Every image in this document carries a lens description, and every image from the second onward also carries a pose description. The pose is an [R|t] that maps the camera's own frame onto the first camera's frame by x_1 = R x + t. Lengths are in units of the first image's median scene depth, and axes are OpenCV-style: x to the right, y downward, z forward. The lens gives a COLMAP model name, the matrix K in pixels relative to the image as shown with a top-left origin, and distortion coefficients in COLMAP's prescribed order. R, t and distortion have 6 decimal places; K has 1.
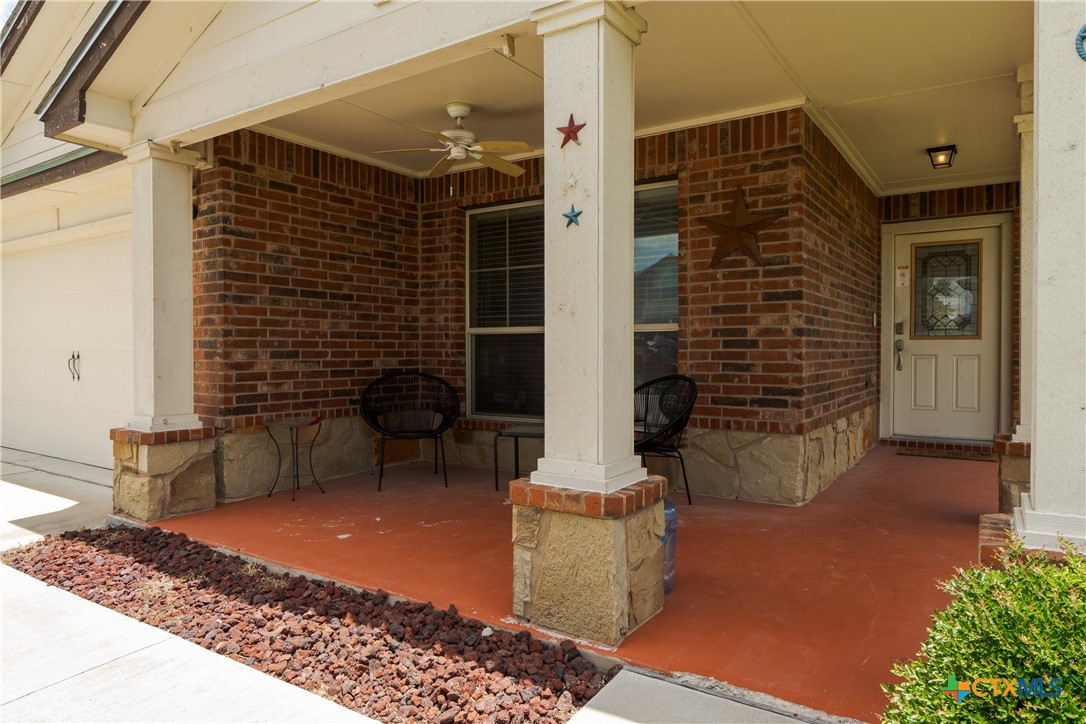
lens RADIAL K [[639.5, 0, 546.7], [0, 639.5, 367.6], [0, 0, 1]] dist [-0.003741, -0.000998]
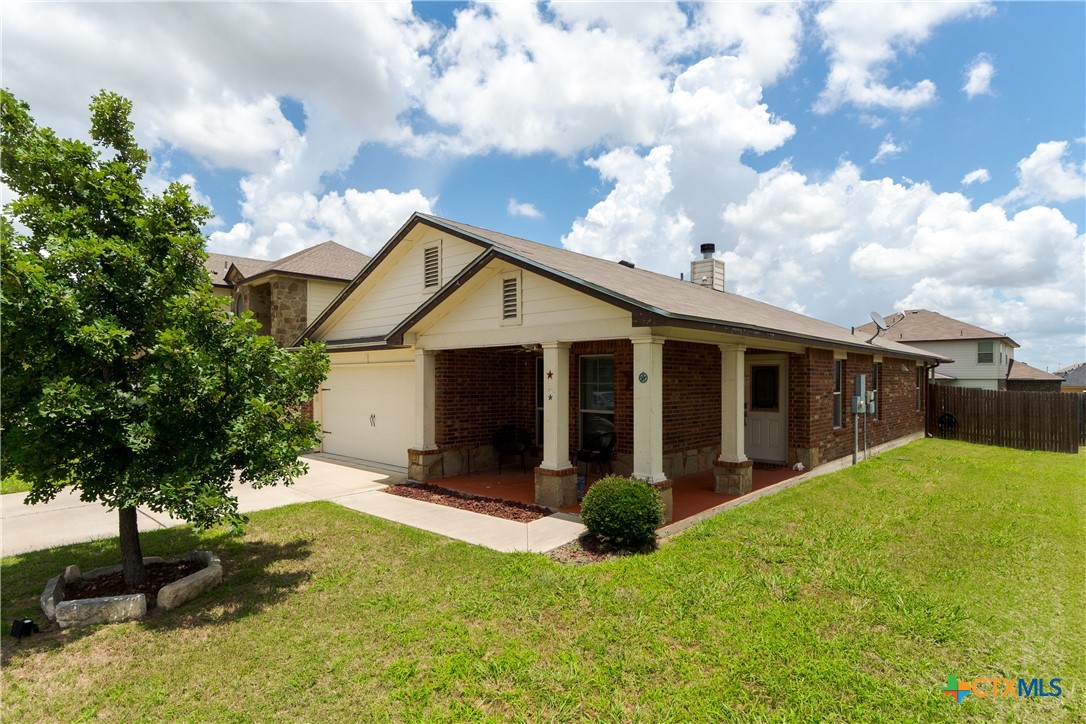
lens RADIAL K [[530.1, 0, 540.7], [0, 530.1, 379.6], [0, 0, 1]] dist [0.001168, -0.000274]
pose [[0.985071, -0.002685, -0.172129, 0.285555], [-0.002609, 0.999531, -0.030525, -0.132656], [0.172130, 0.030518, 0.984601, -1.148180]]
